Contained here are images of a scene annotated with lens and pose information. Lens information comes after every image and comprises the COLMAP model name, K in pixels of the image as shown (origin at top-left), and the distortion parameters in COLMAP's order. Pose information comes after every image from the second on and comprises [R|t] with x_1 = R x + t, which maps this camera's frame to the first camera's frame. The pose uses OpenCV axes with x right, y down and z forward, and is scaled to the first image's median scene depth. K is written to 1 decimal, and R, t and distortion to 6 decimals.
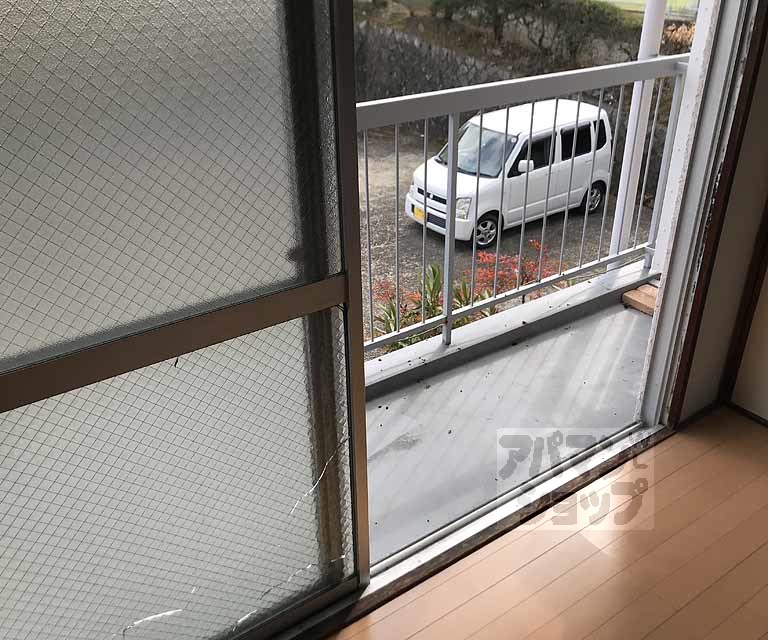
lens RADIAL K [[712.6, 0, 392.3], [0, 712.6, 314.0], [0, 0, 1]] dist [0.059307, -0.016389]
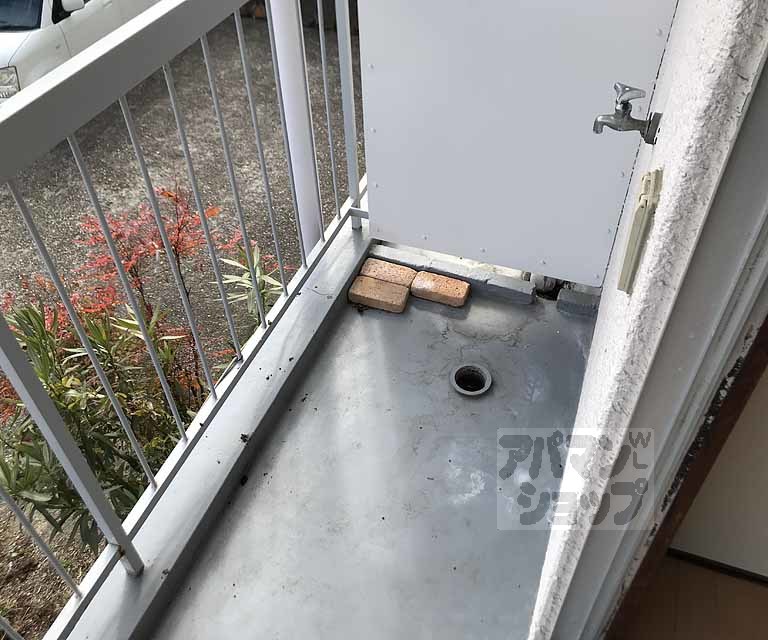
lens RADIAL K [[712.6, 0, 392.3], [0, 712.6, 314.0], [0, 0, 1]] dist [0.059307, -0.016389]
pose [[0.823044, -0.401675, 0.401567, 0.081049], [0.272670, 0.899640, 0.341025, -0.227632], [-0.498247, -0.171184, 0.849968, 0.413825]]
